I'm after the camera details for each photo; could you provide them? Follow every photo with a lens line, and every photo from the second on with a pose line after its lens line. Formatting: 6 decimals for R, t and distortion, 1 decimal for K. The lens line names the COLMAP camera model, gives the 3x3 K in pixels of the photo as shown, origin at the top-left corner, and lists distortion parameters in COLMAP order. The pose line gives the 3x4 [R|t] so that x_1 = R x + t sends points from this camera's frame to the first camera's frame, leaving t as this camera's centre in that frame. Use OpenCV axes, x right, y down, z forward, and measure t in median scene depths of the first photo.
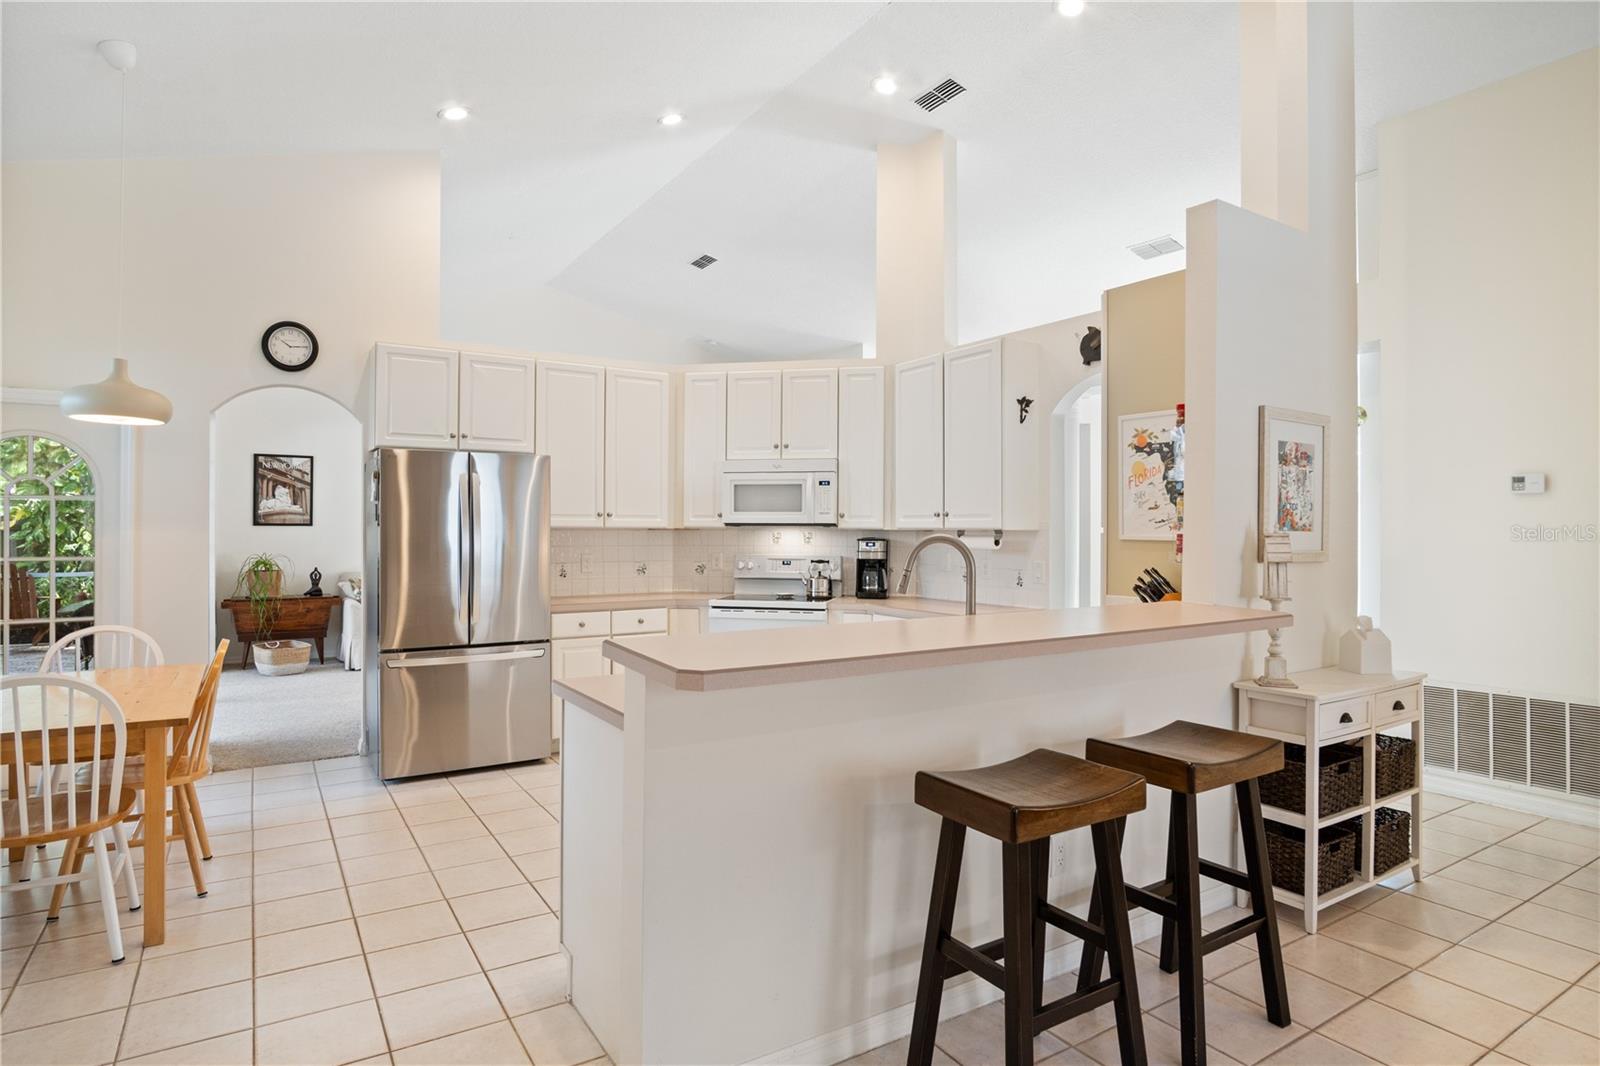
lens RADIAL K [[860.5, 0, 792.1], [0, 860.5, 524.0], [0, 0, 1]] dist [-0.030297, 0.006215]
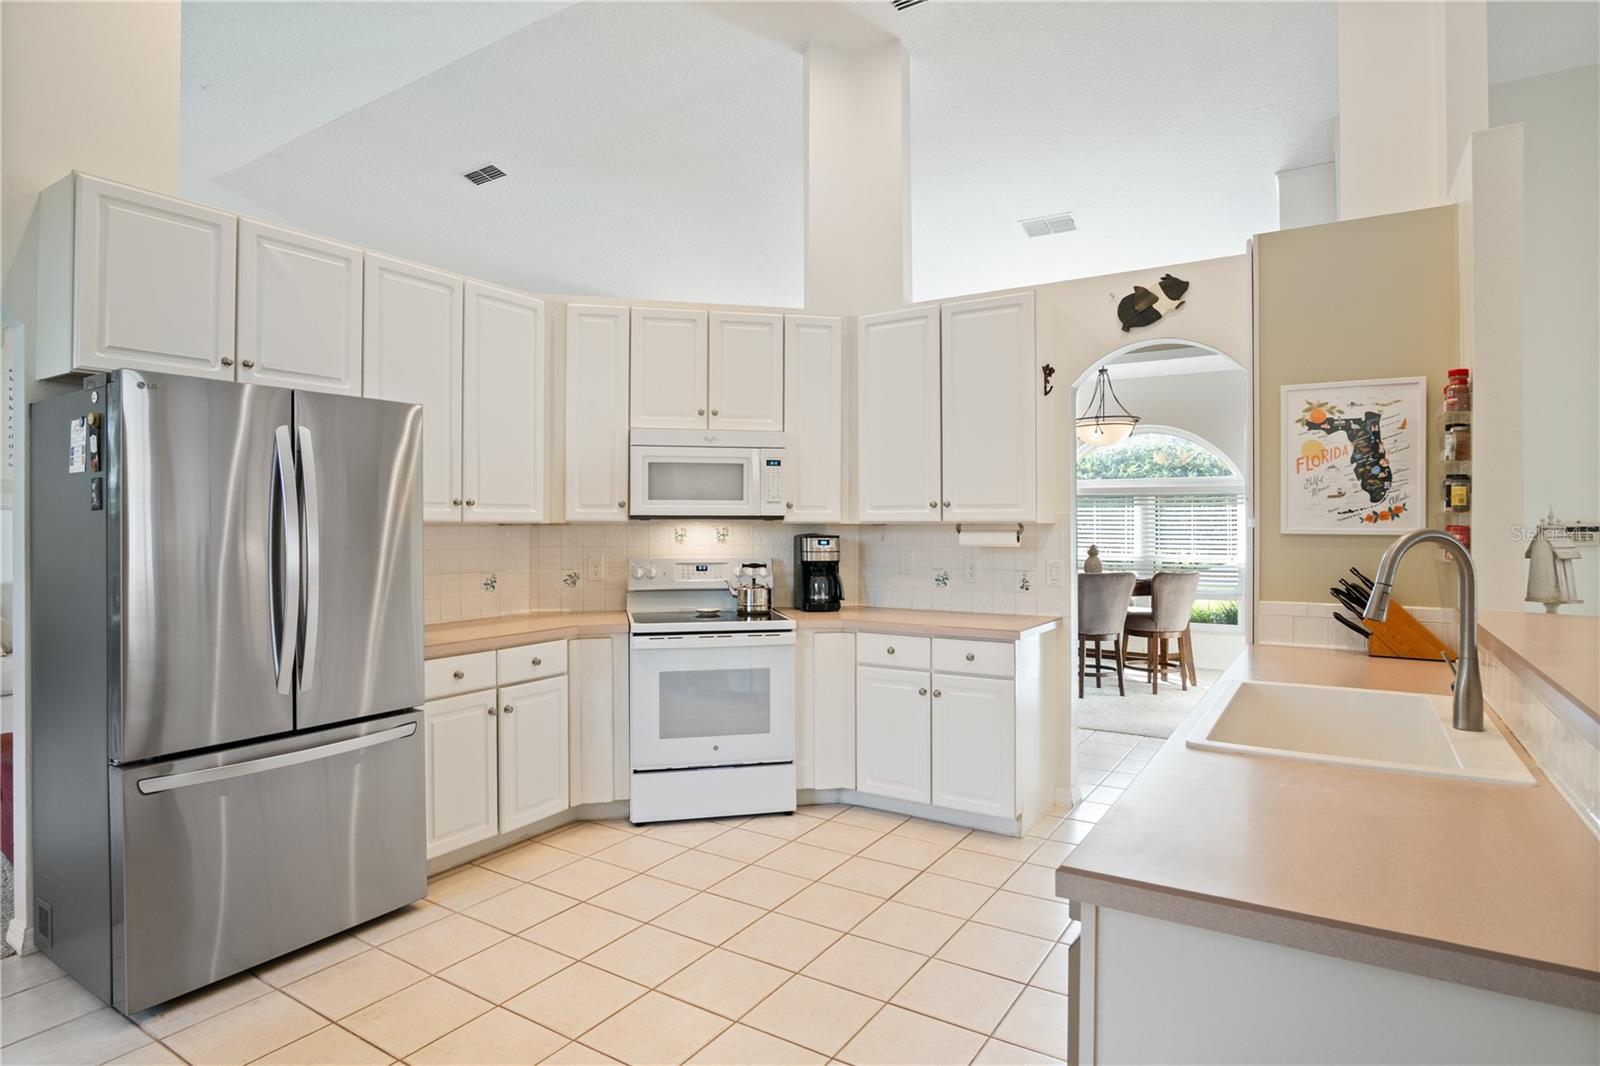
lens RADIAL K [[860.5, 0, 791.4], [0, 860.5, 516.7], [0, 0, 1]] dist [-0.030297, 0.006215]
pose [[0.908077, -0.000285, 0.418804, -0.266088], [0.001279, 0.999997, -0.002092, 0.001718], [-0.418802, 0.002436, 0.908074, 0.299552]]
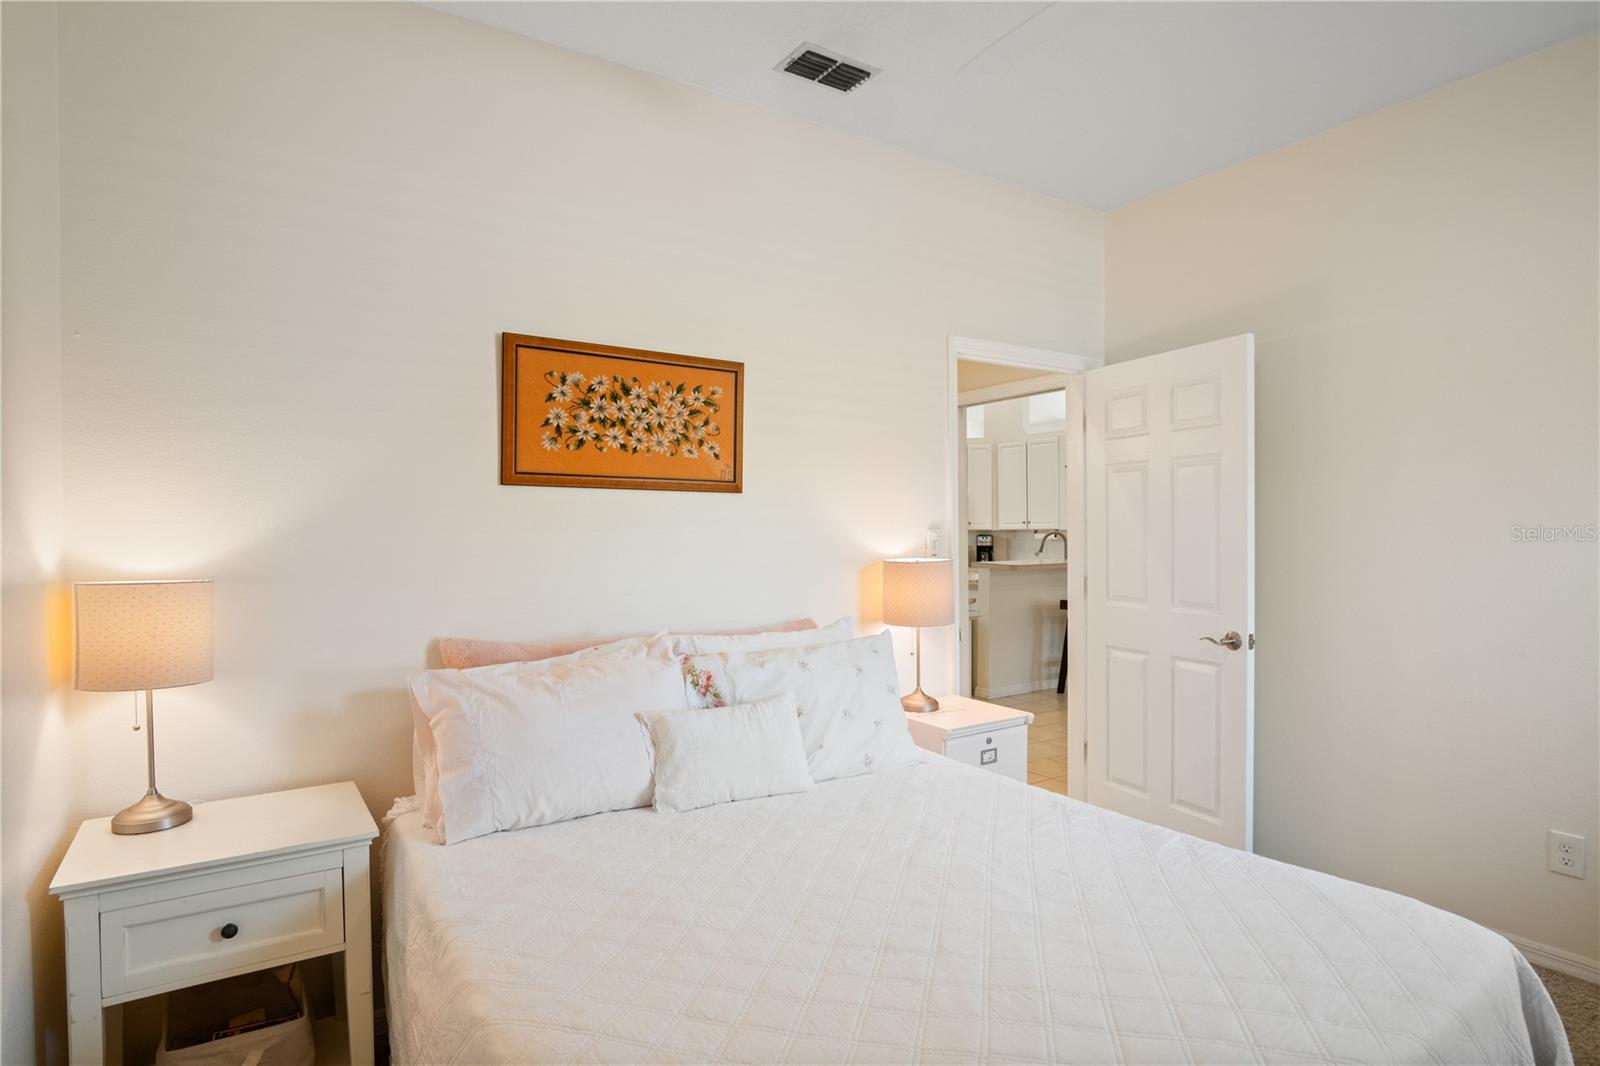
lens RADIAL K [[860.5, 0, 797.9], [0, 860.5, 531.8], [0, 0, 1]] dist [-0.030297, 0.006215]
pose [[0.999809, -0.007301, 0.018102, -0.356543], [0.007206, 0.999960, 0.005338, -0.002918], [-0.018140, -0.005207, 0.999822, -0.889541]]
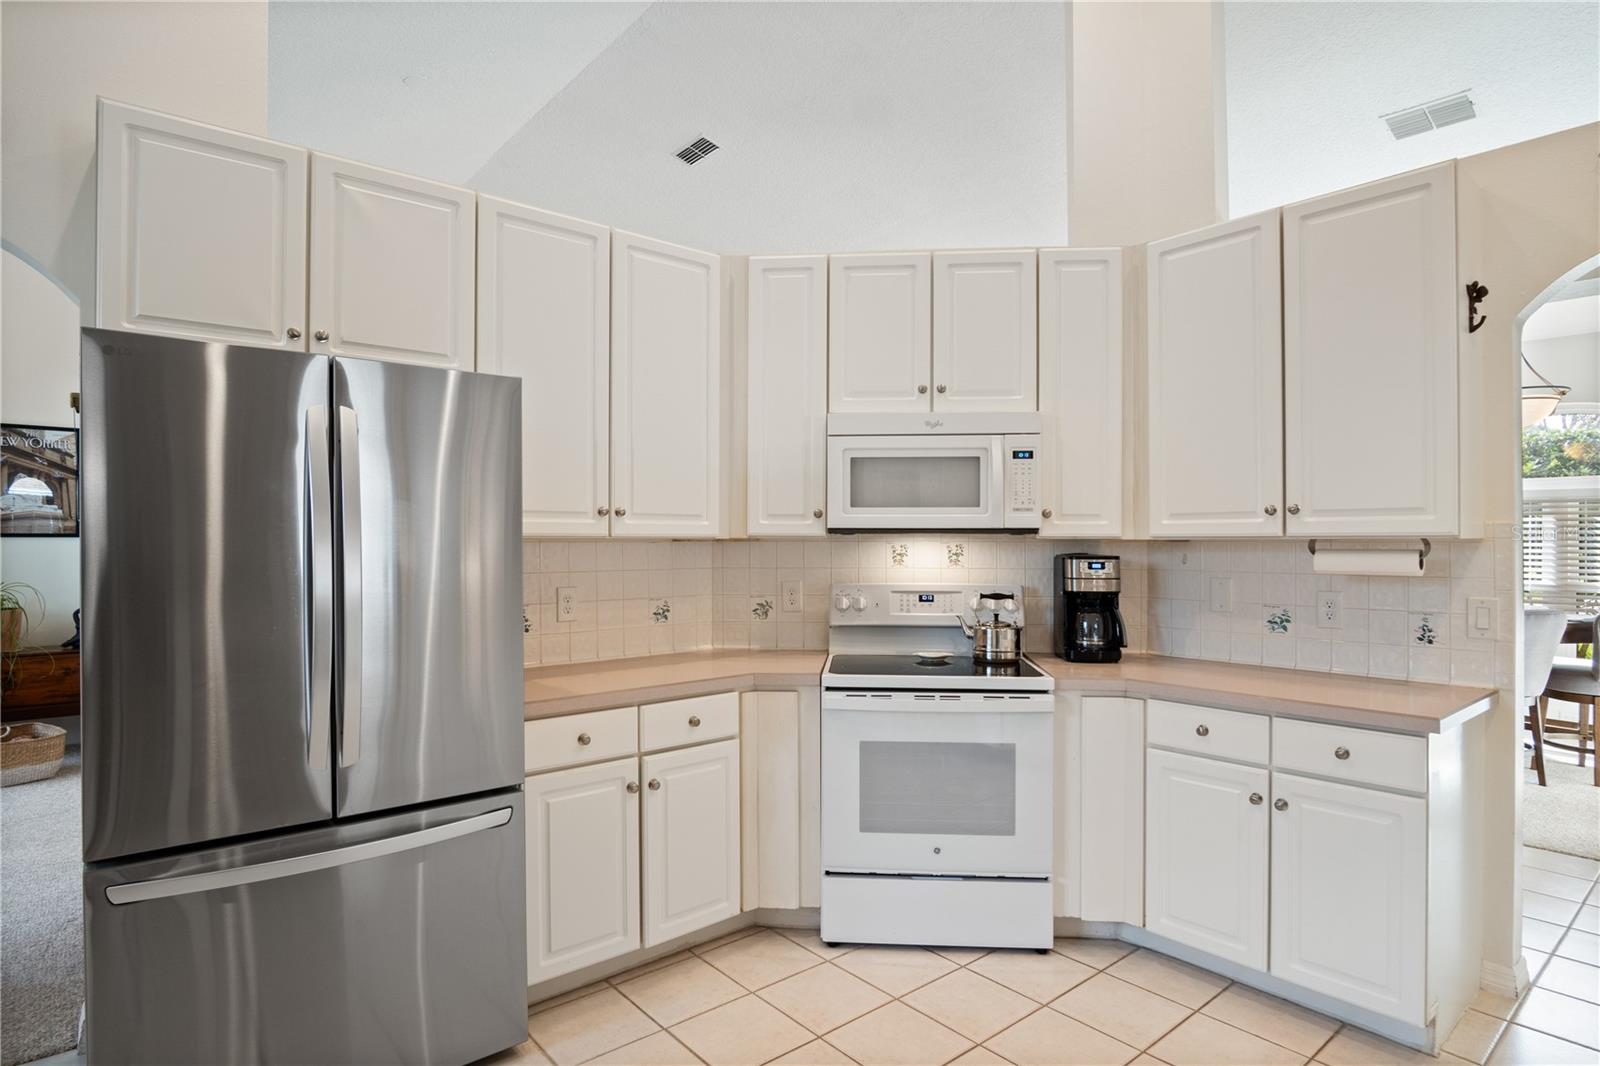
lens RADIAL K [[860.5, 0, 796.0], [0, 860.5, 538.5], [0, 0, 1]] dist [-0.030297, 0.006215]
pose [[0.991359, -0.003085, 0.131142, -0.176515], [0.002527, 0.999987, 0.004417, 0.003117], [-0.131154, -0.004048, 0.991354, 0.474853]]
